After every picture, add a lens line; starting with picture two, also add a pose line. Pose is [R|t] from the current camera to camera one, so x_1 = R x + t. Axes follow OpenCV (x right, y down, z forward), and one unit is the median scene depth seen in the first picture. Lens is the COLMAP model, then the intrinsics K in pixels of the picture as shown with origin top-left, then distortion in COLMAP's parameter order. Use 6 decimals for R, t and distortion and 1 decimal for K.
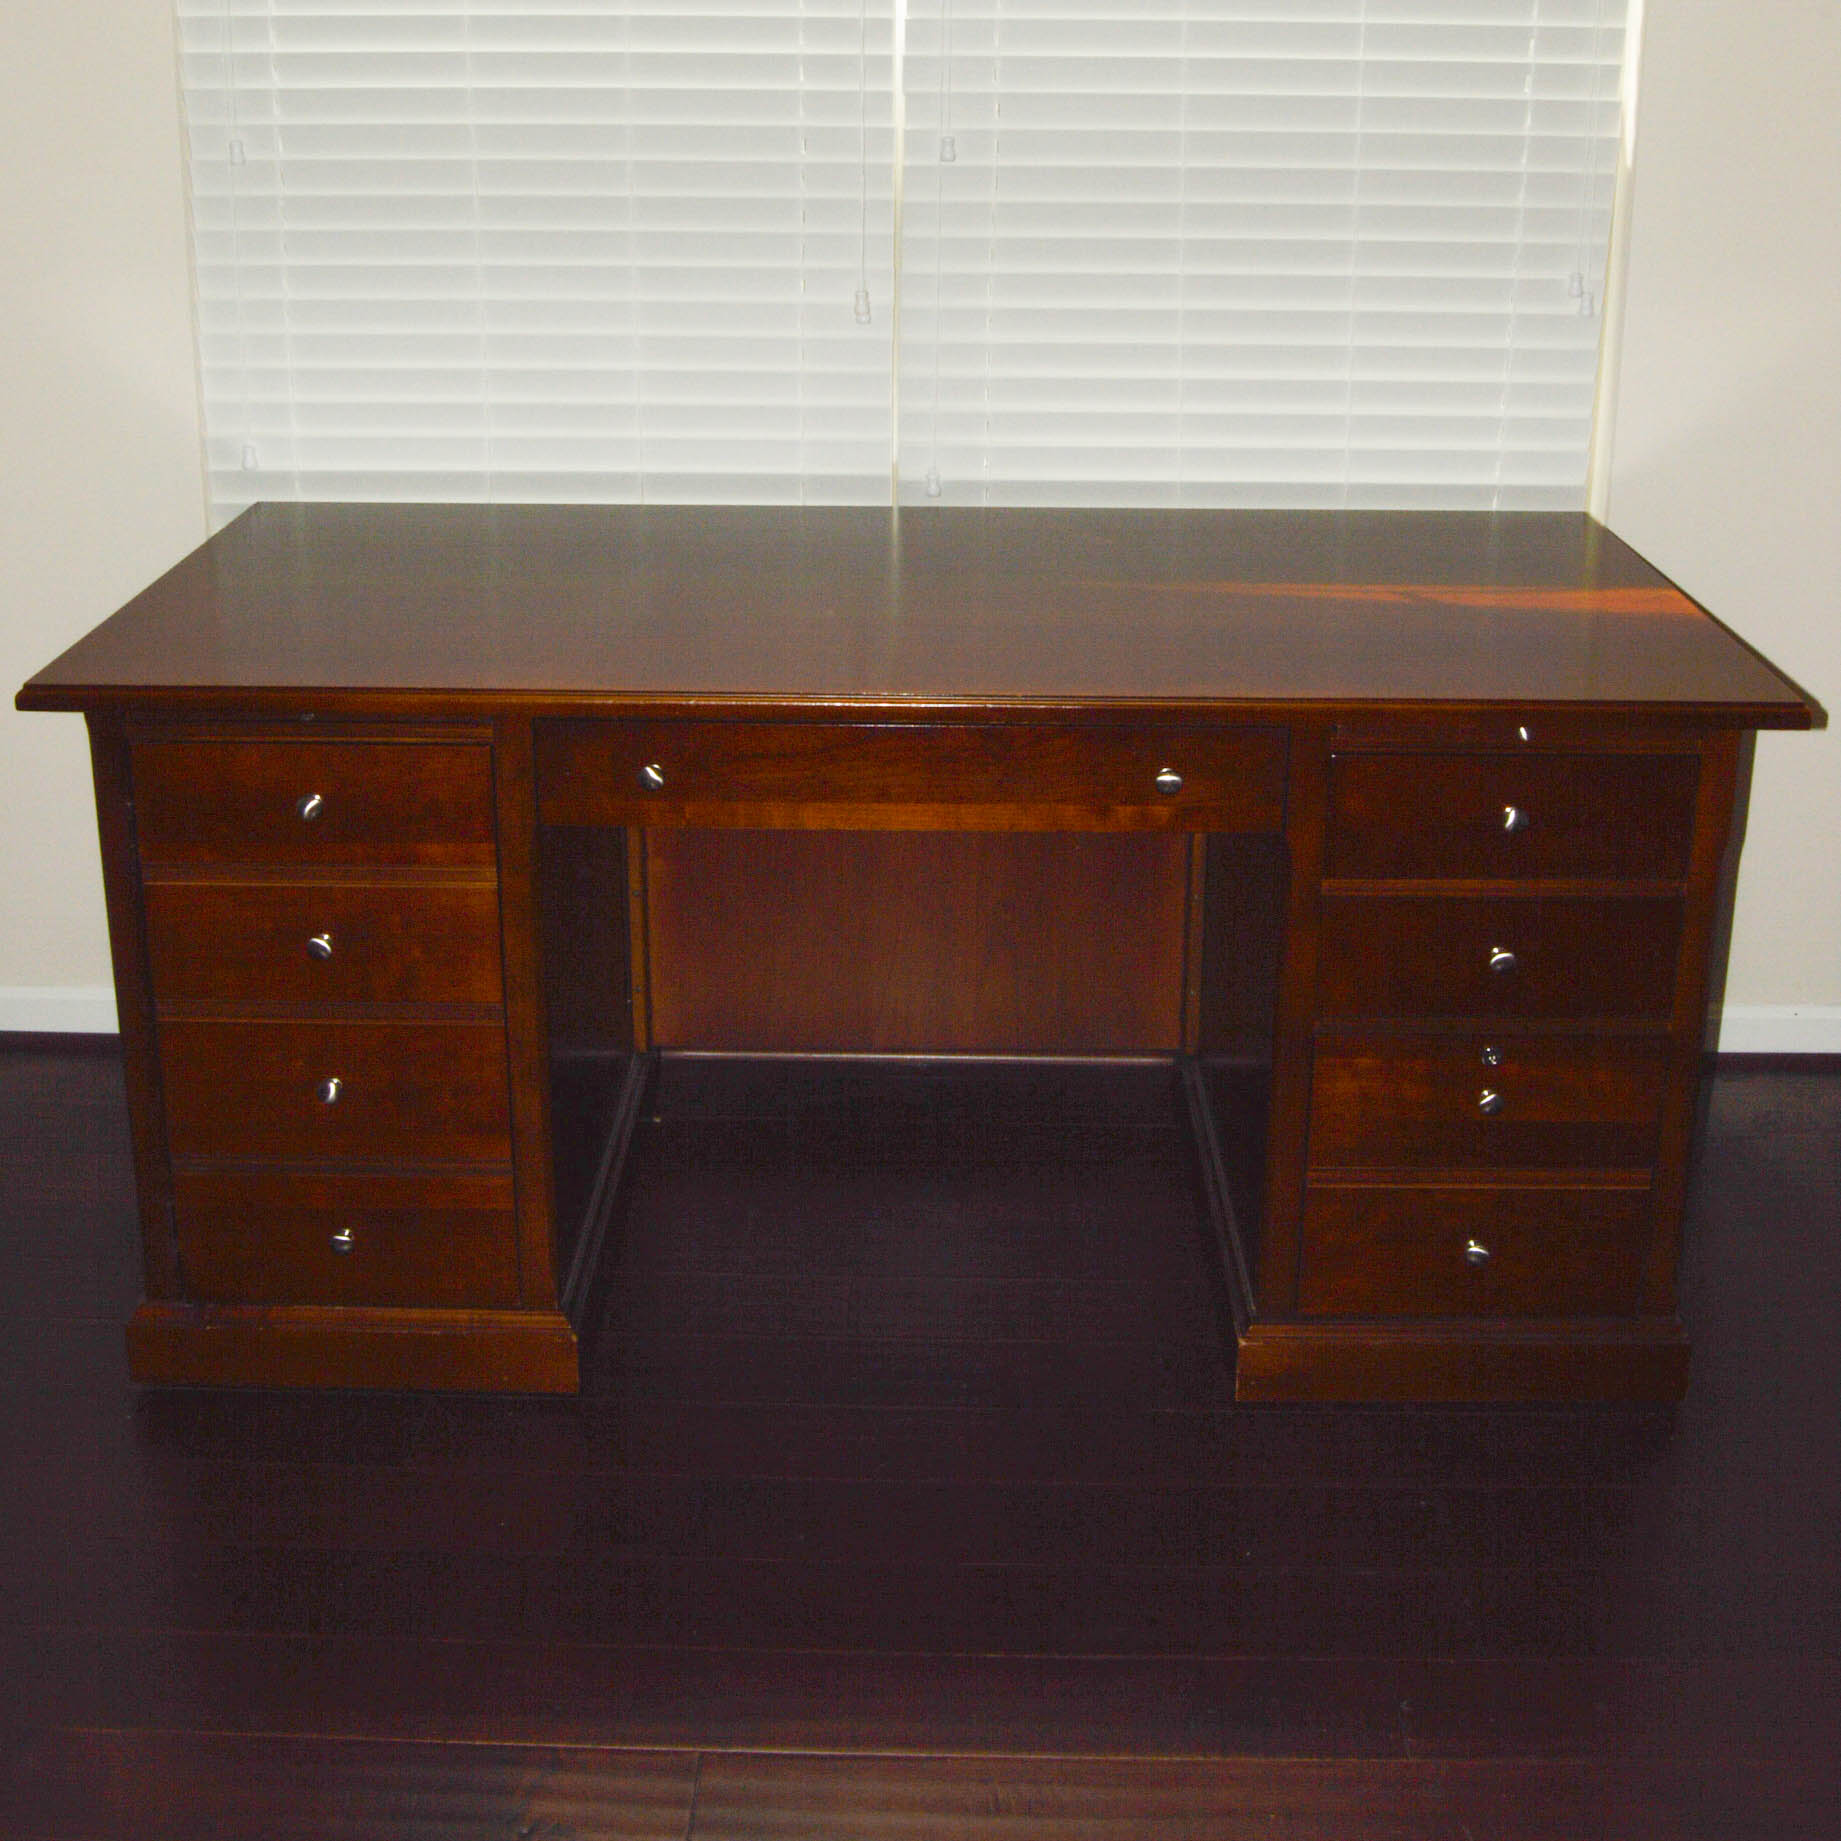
lens RADIAL K [[2364.7, 0, 926.5], [0, 2364.7, 705.8], [0, 0, 1]] dist [-0.084161, 0.025466]
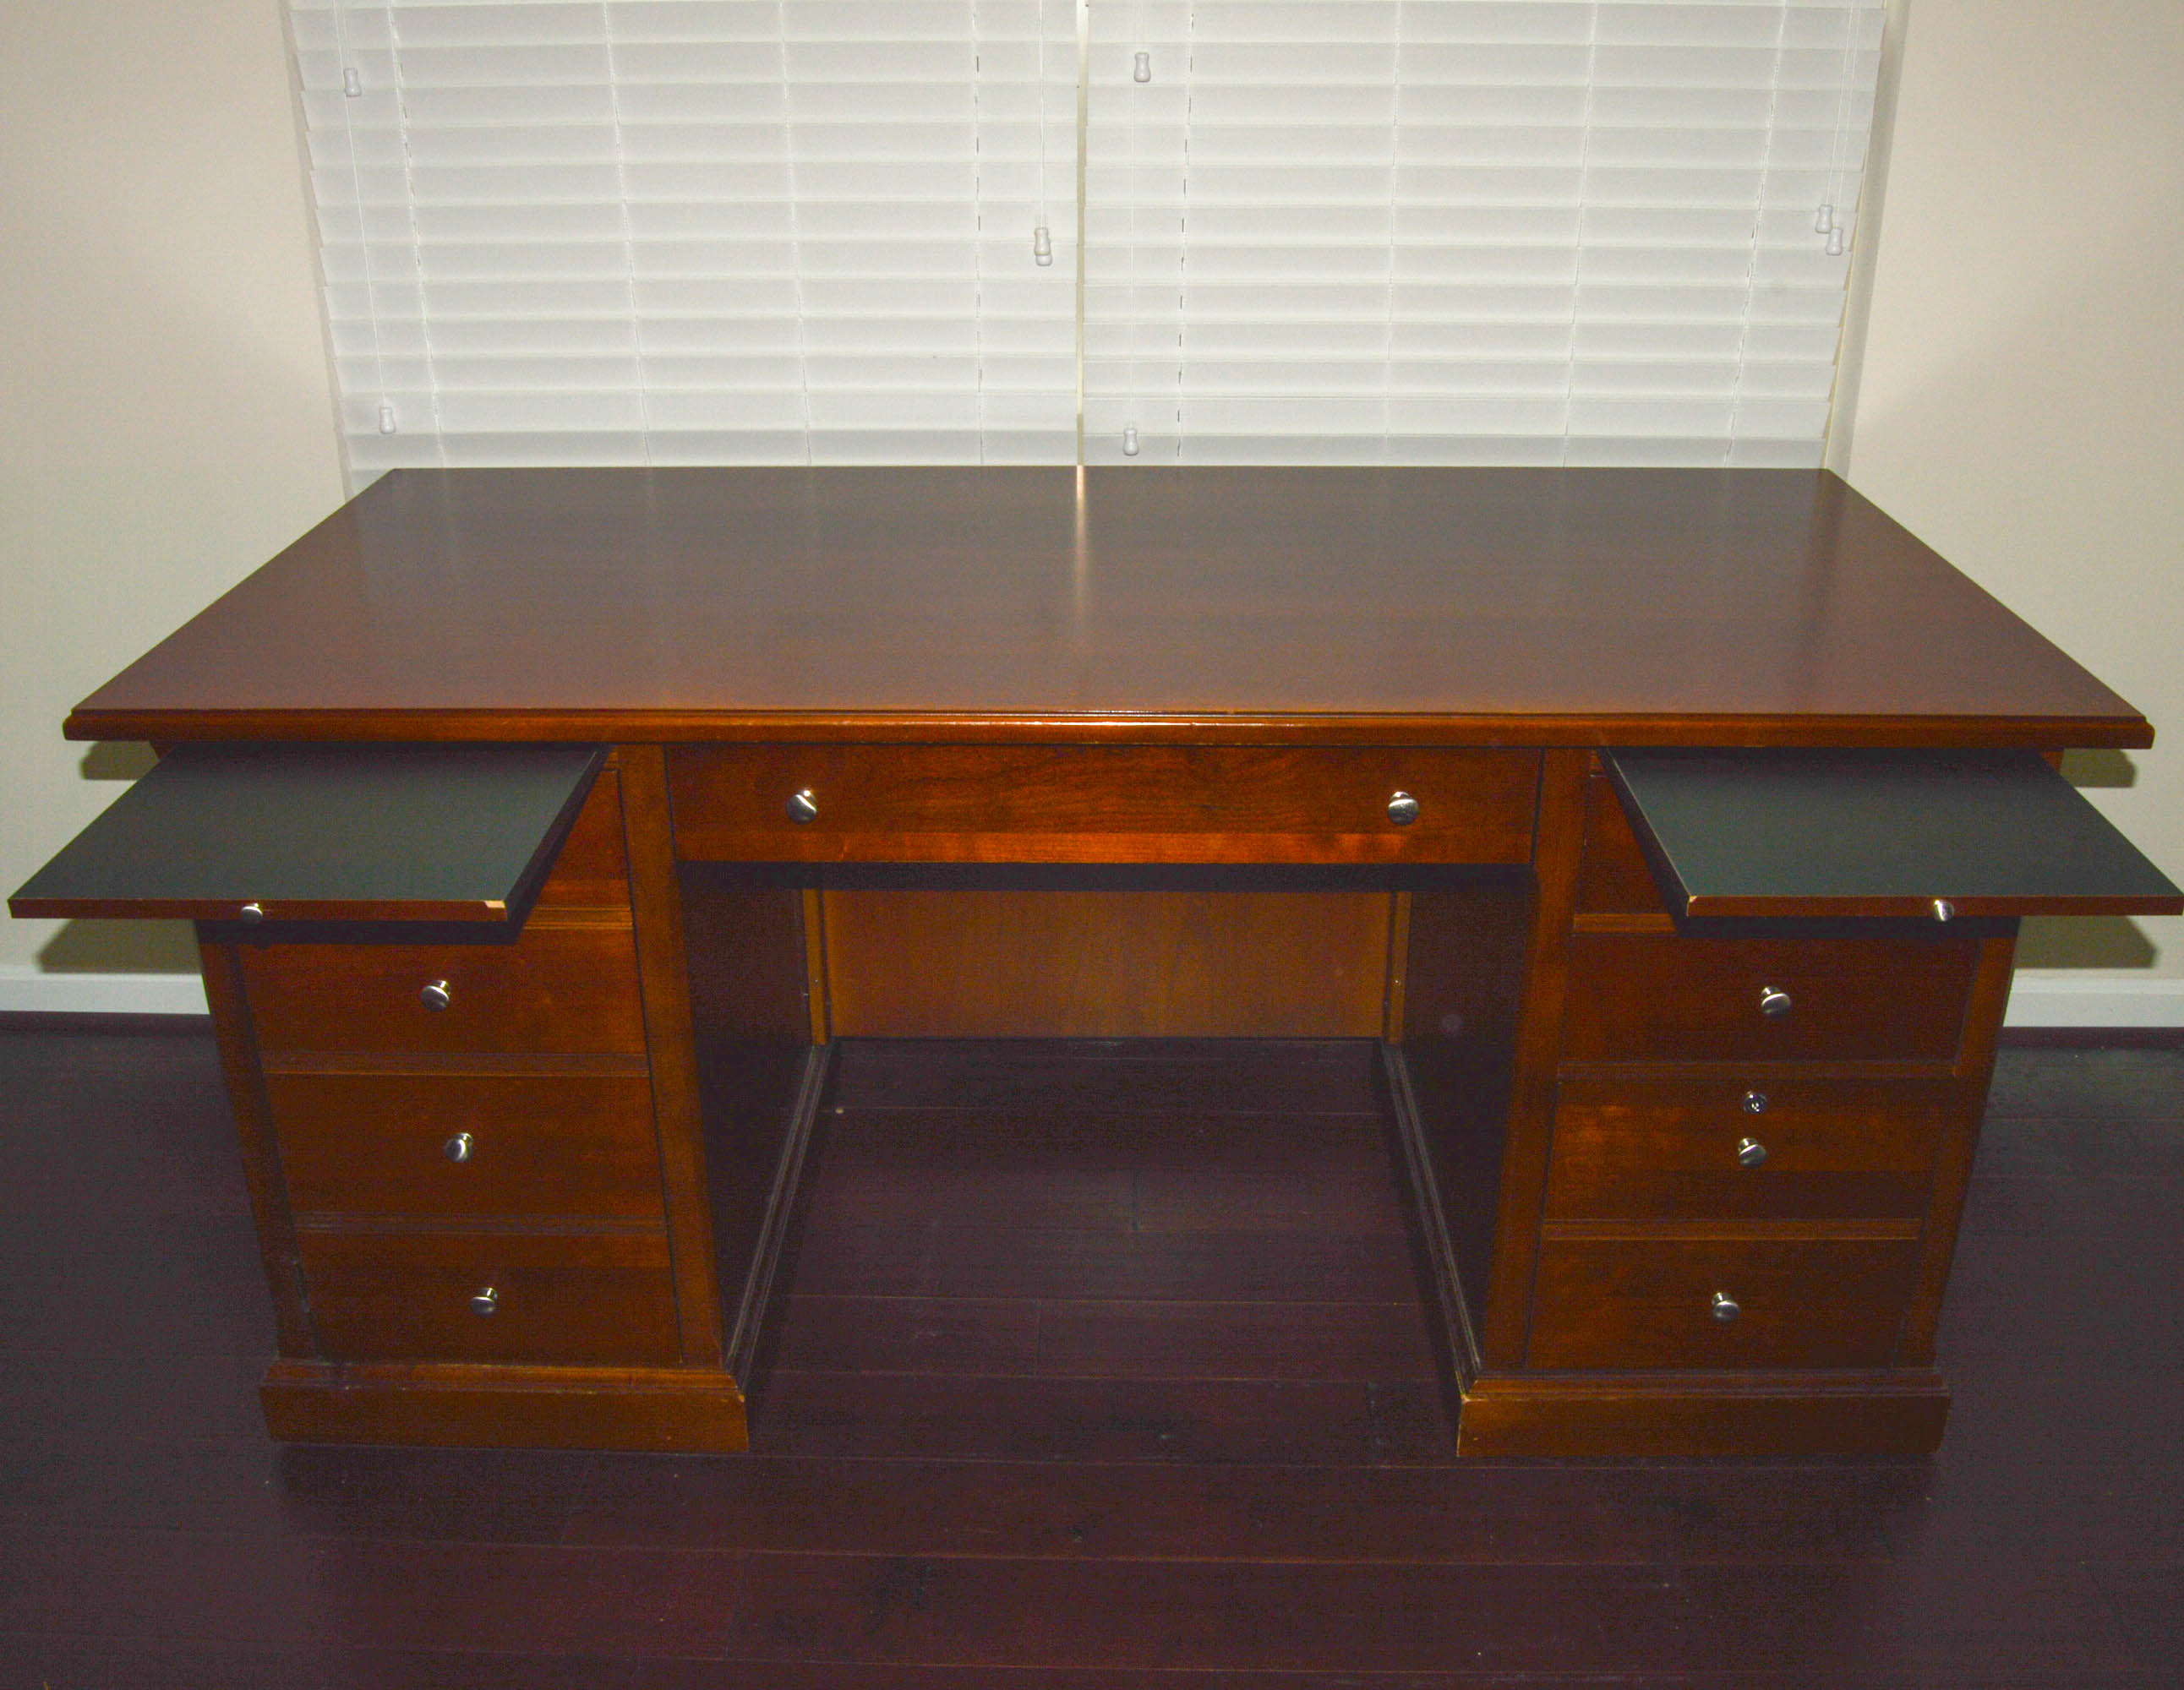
lens RADIAL K [[2005.0, 0, 1092.0], [0, 2005.0, 845.0], [0, 0, 1]] dist [-0.107718, 0.092514]
pose [[0.999953, -0.006244, -0.007390, -0.005108], [0.007133, 0.991857, 0.127158, -0.044485], [0.006536, -0.127204, 0.991855, 0.254574]]
